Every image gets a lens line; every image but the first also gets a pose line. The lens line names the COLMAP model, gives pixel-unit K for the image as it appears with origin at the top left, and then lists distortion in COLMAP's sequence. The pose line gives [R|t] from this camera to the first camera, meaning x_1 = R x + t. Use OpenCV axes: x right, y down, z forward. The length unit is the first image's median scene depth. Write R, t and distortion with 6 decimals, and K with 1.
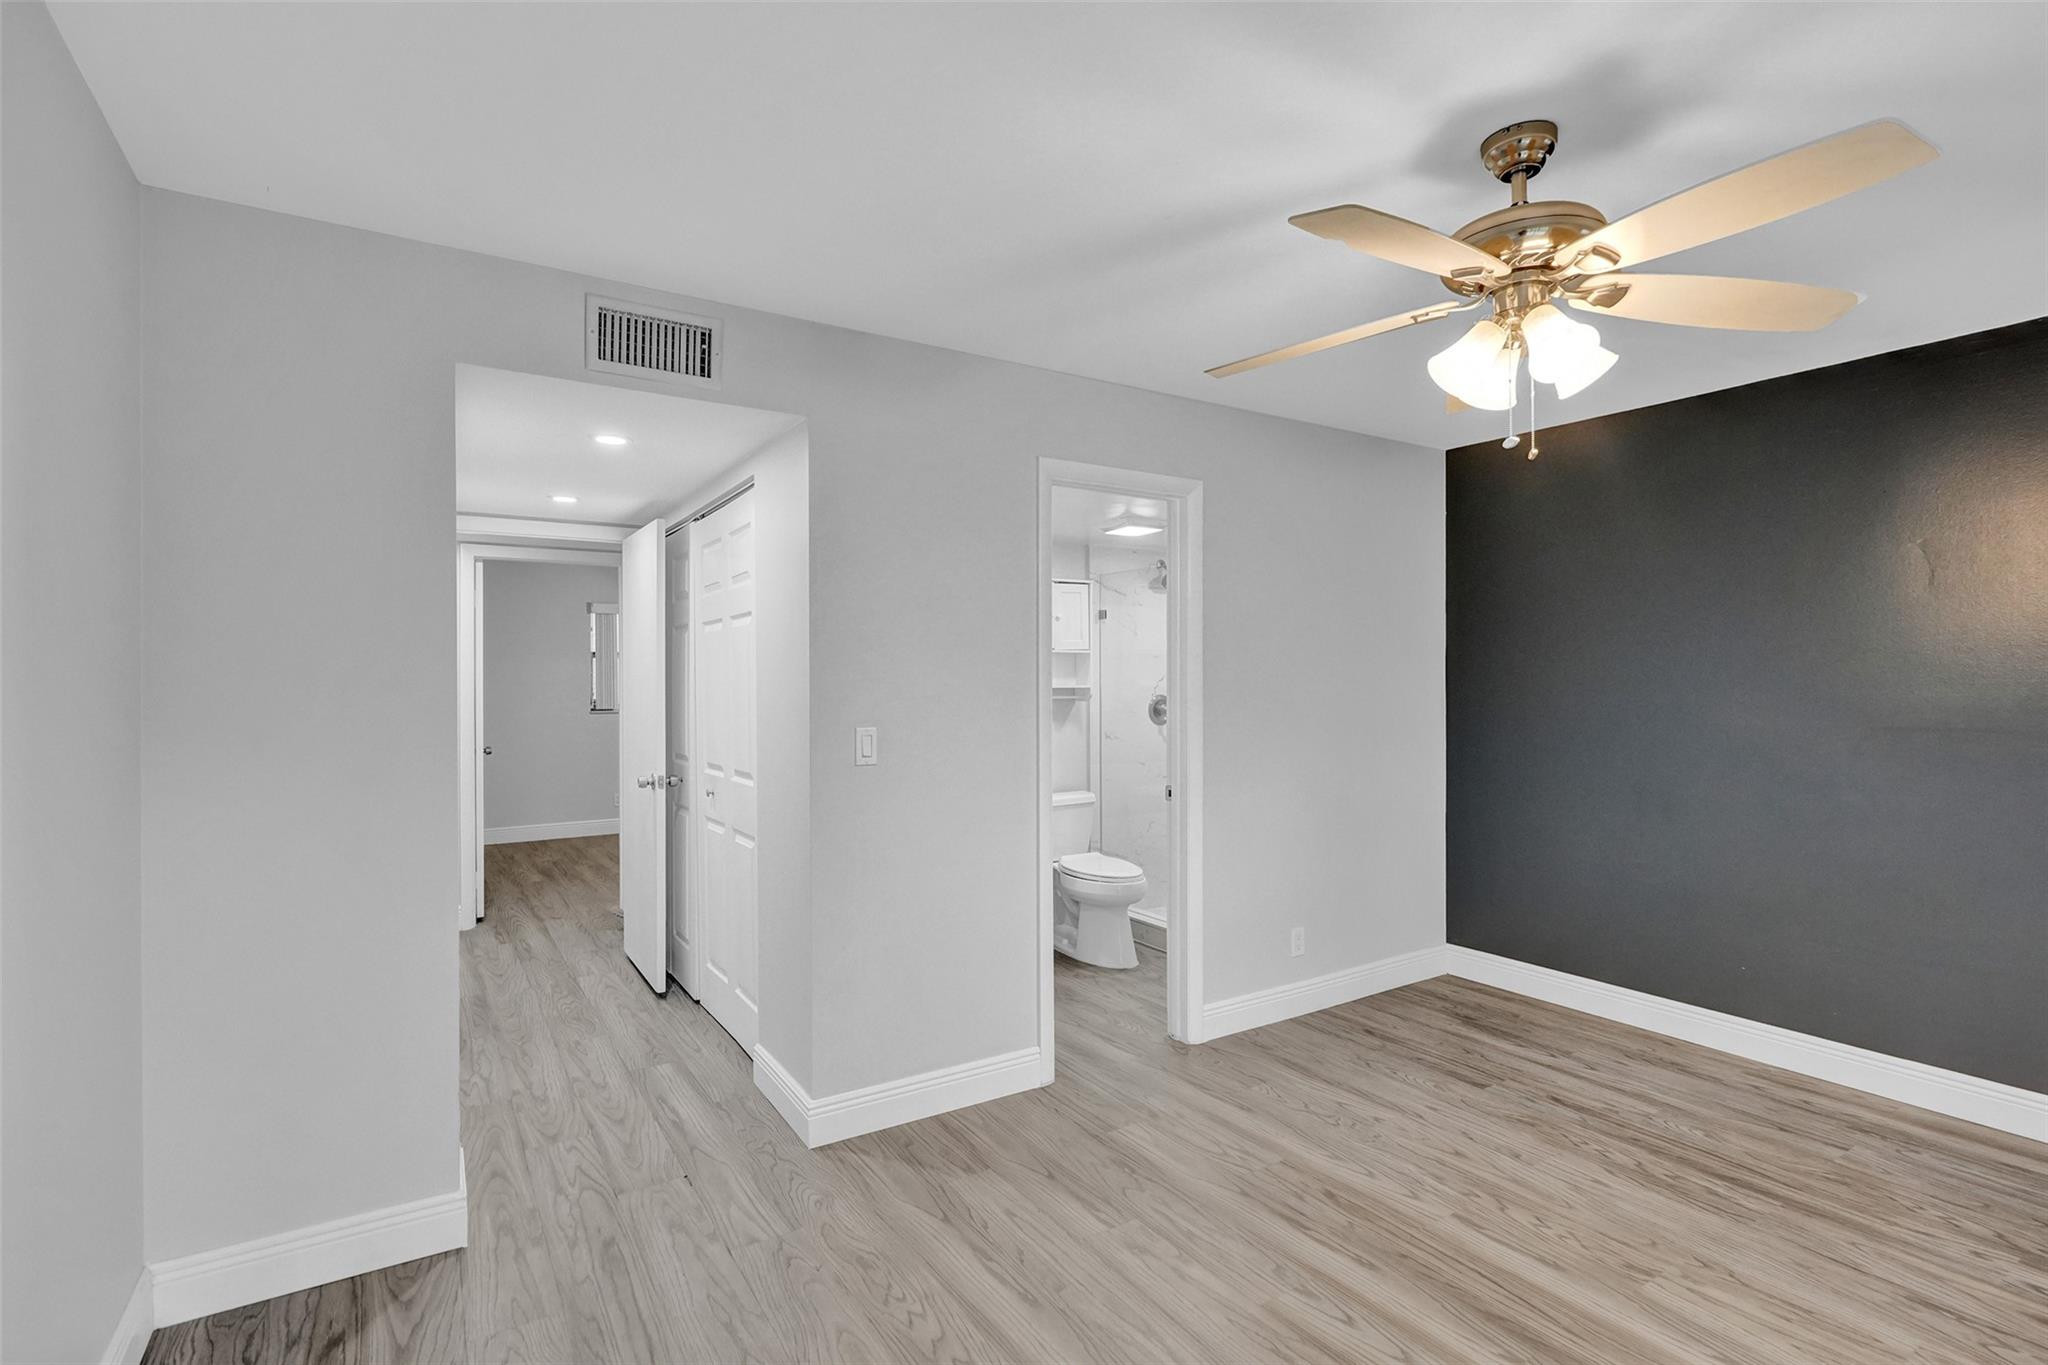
lens RADIAL K [[956.1, 0, 1029.4], [0, 956.1, 685.3], [0, 0, 1]] dist [-0.003943, 0.000368]
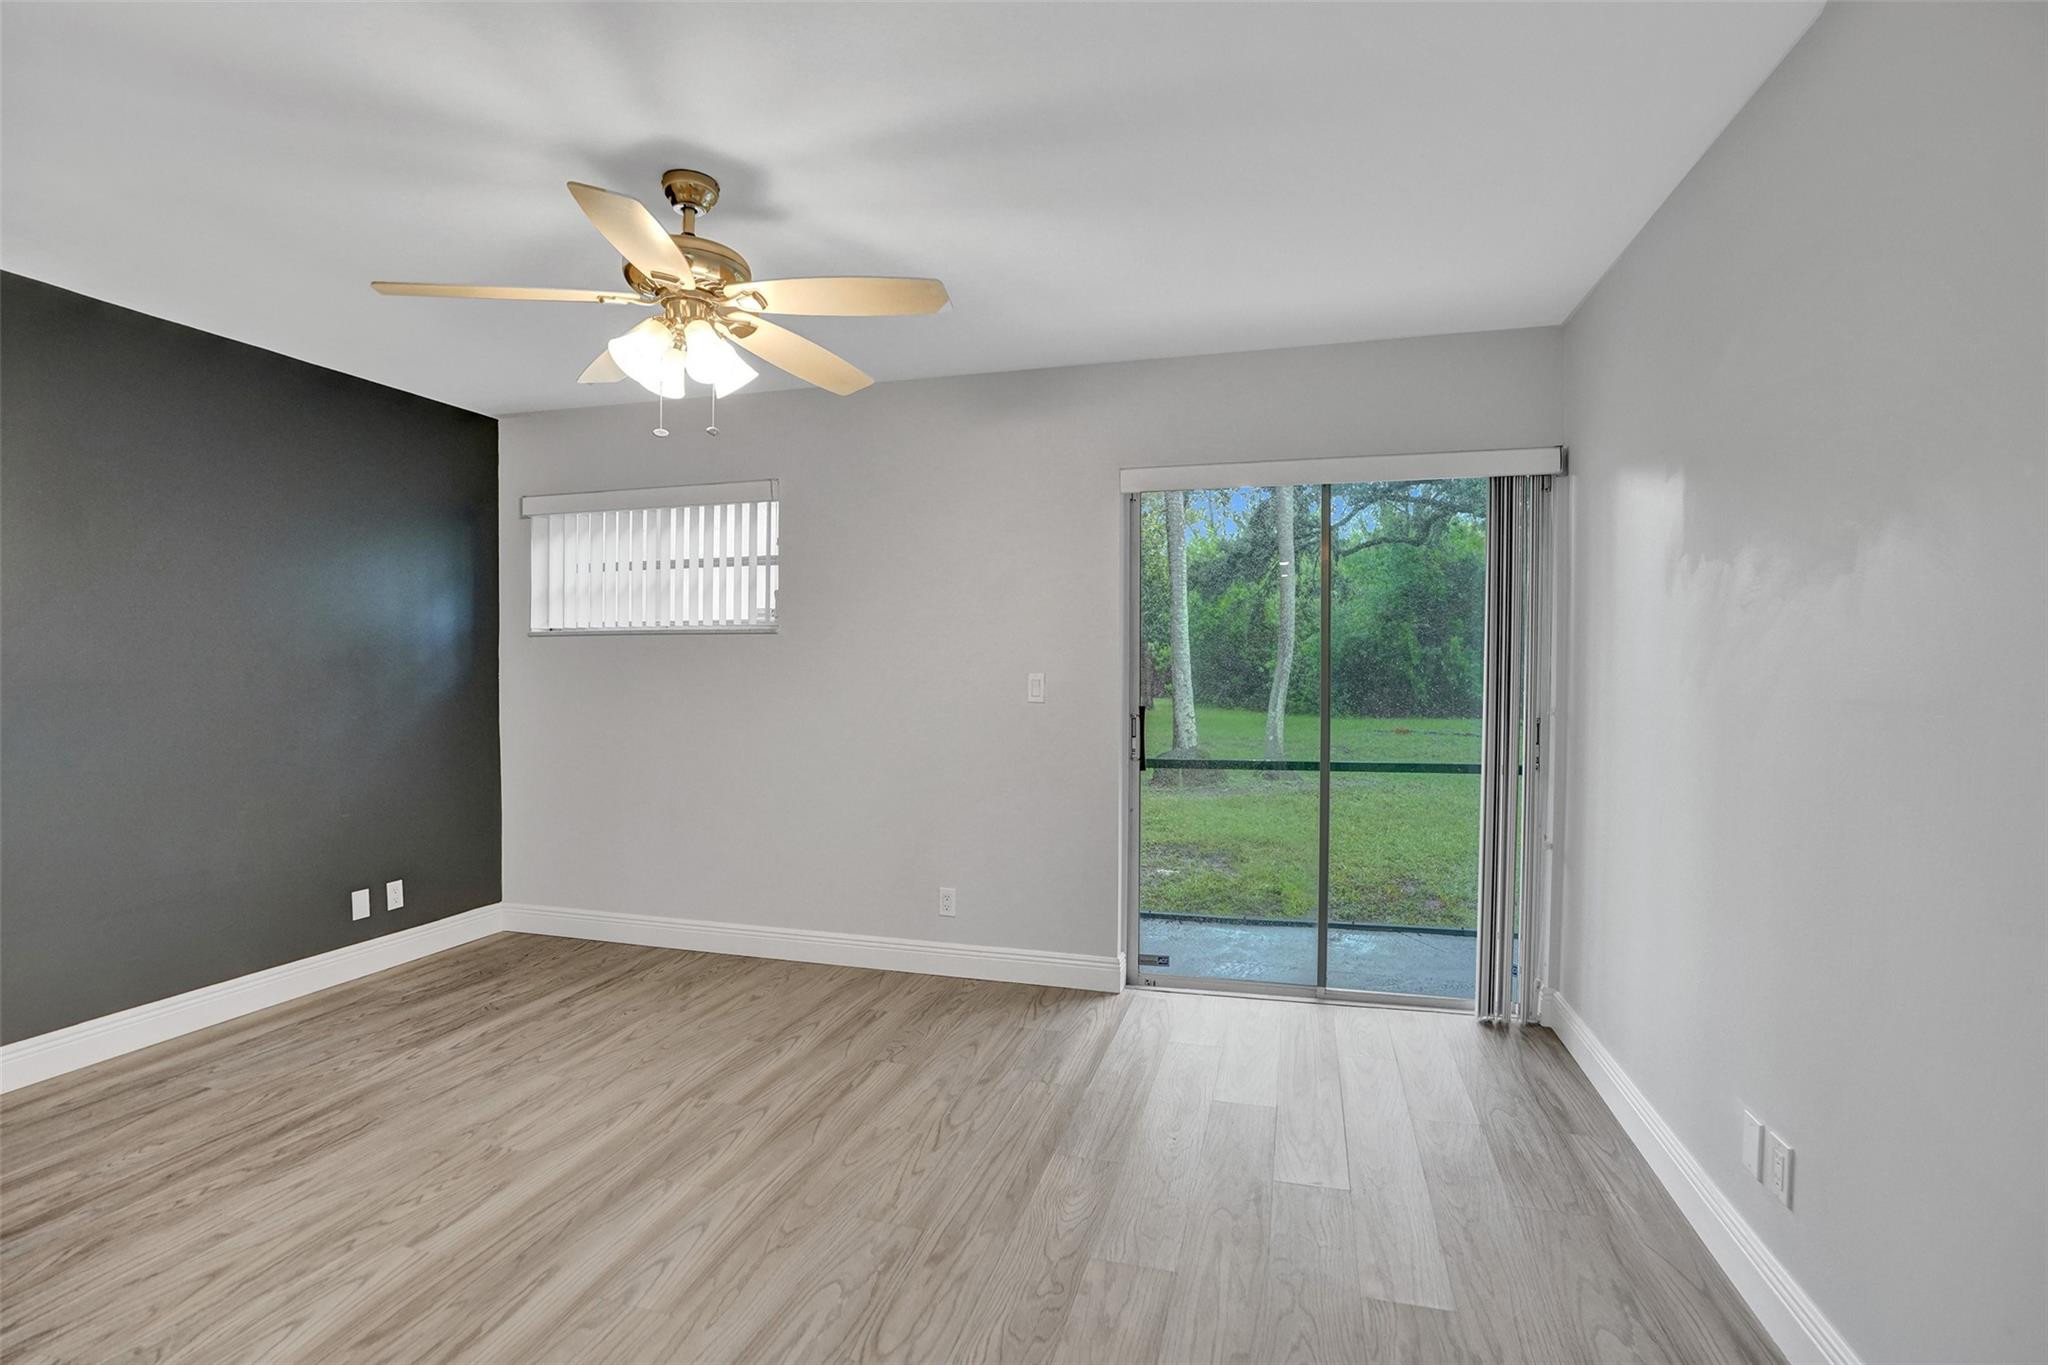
lens RADIAL K [[977.1, 0, 1022.8], [0, 977.1, 670.5], [0, 0, 1]] dist [-0.016837, 0.000362]
pose [[-0.652582, -0.003778, 0.757708, -0.562491], [0.006651, 0.999920, 0.010714, 0.039493], [-0.757689, 0.012031, -0.652505, 1.153276]]
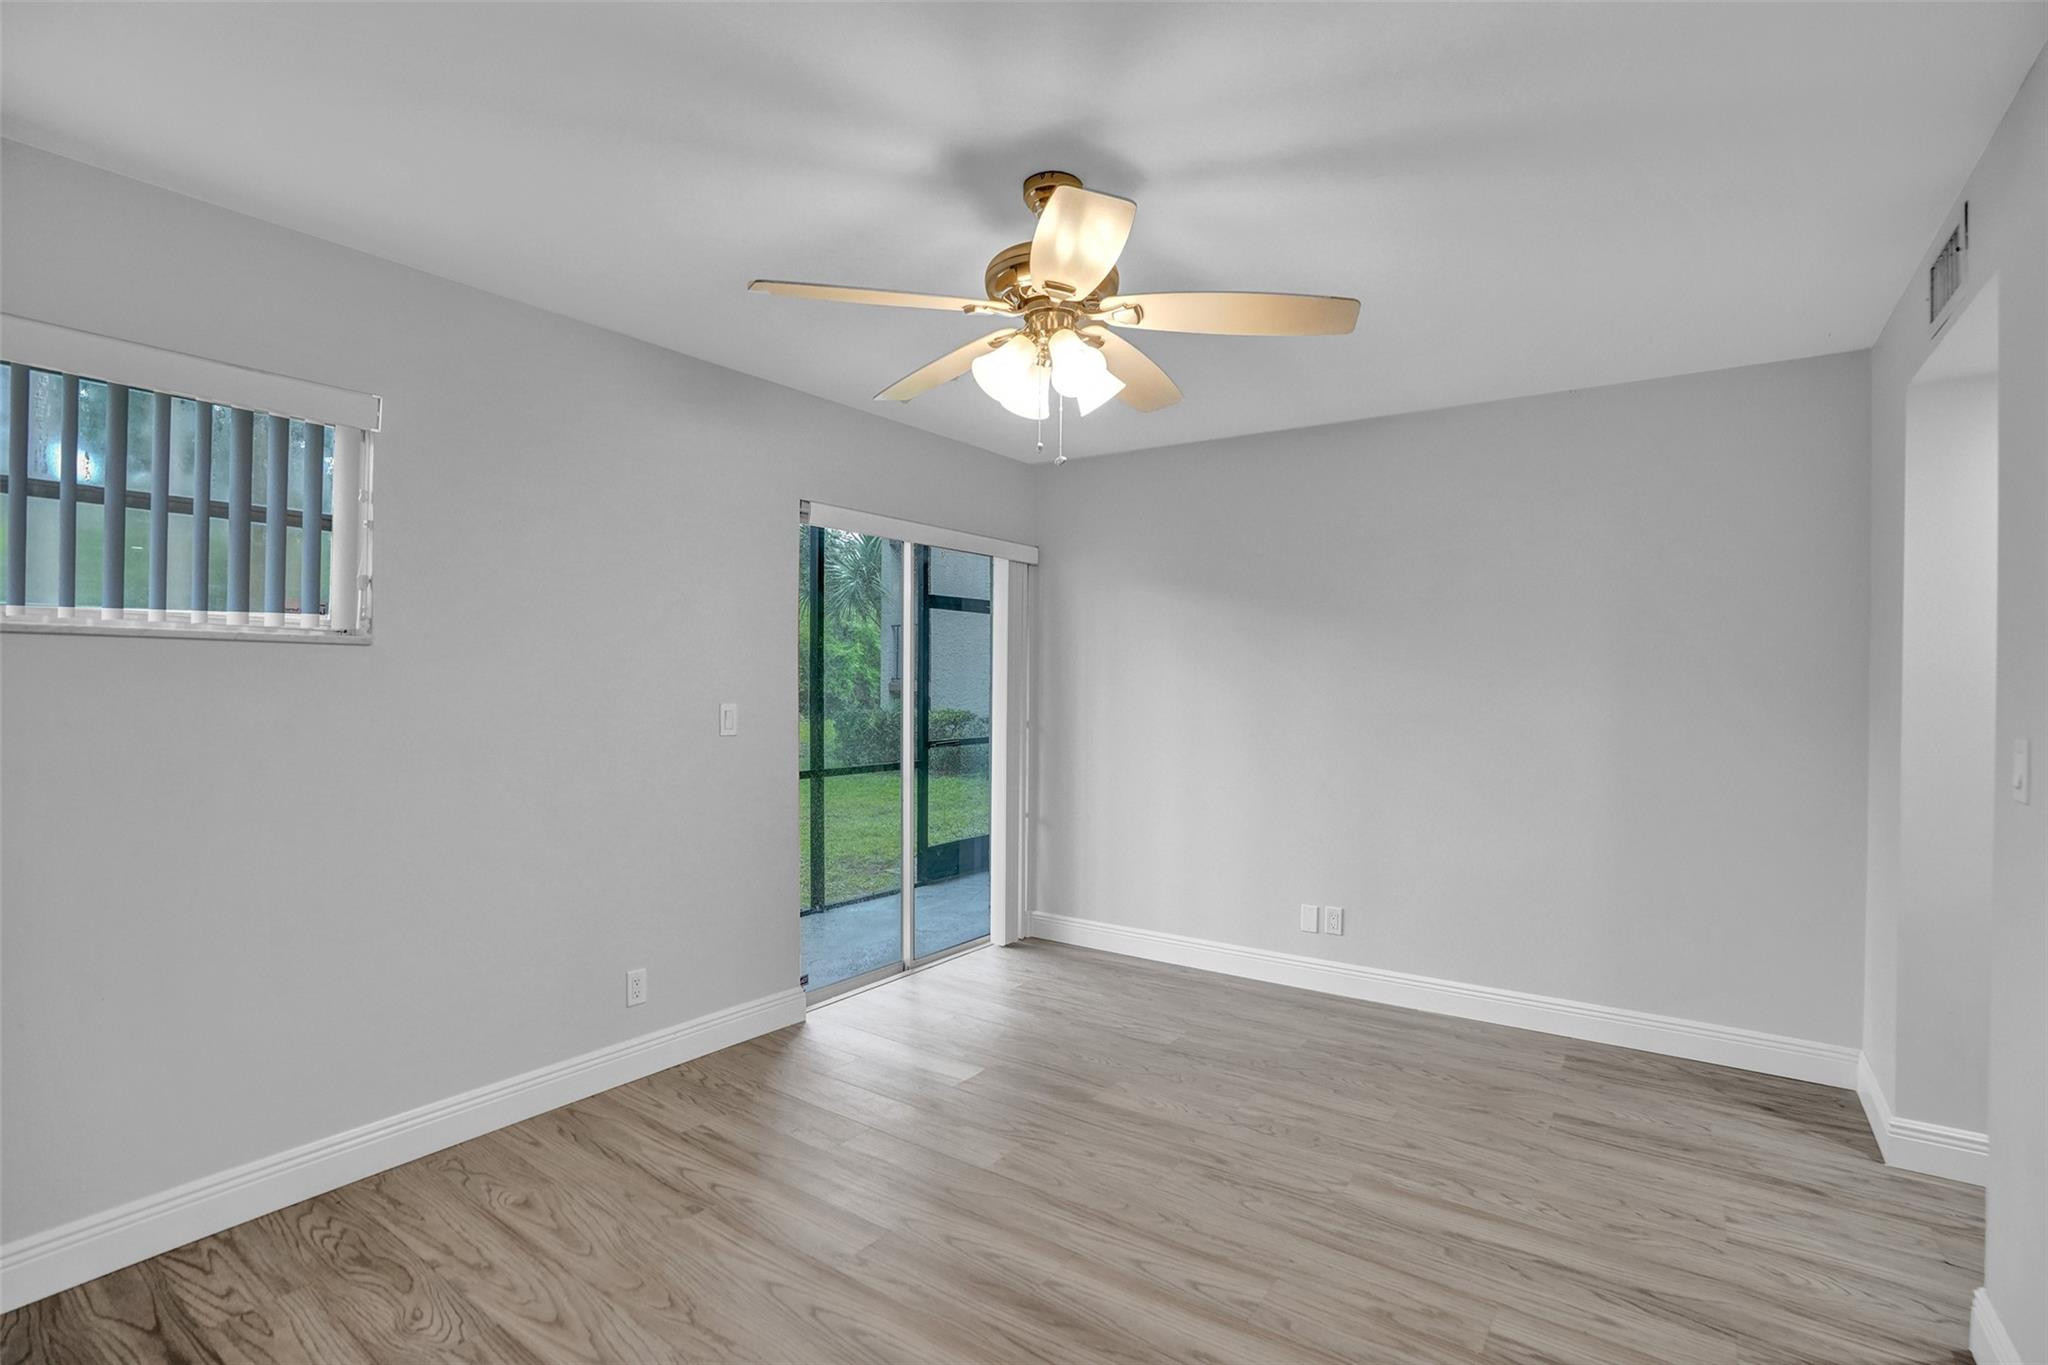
lens RADIAL K [[956.1, 0, 1029.4], [0, 956.1, 685.3], [0, 0, 1]] dist [-0.003943, 0.000368]
pose [[-0.925985, -0.007075, -0.377494, 0.749369], [-0.011169, 0.999900, 0.008659, 0.016578], [0.377395, 0.012235, -0.925972, 1.579105]]
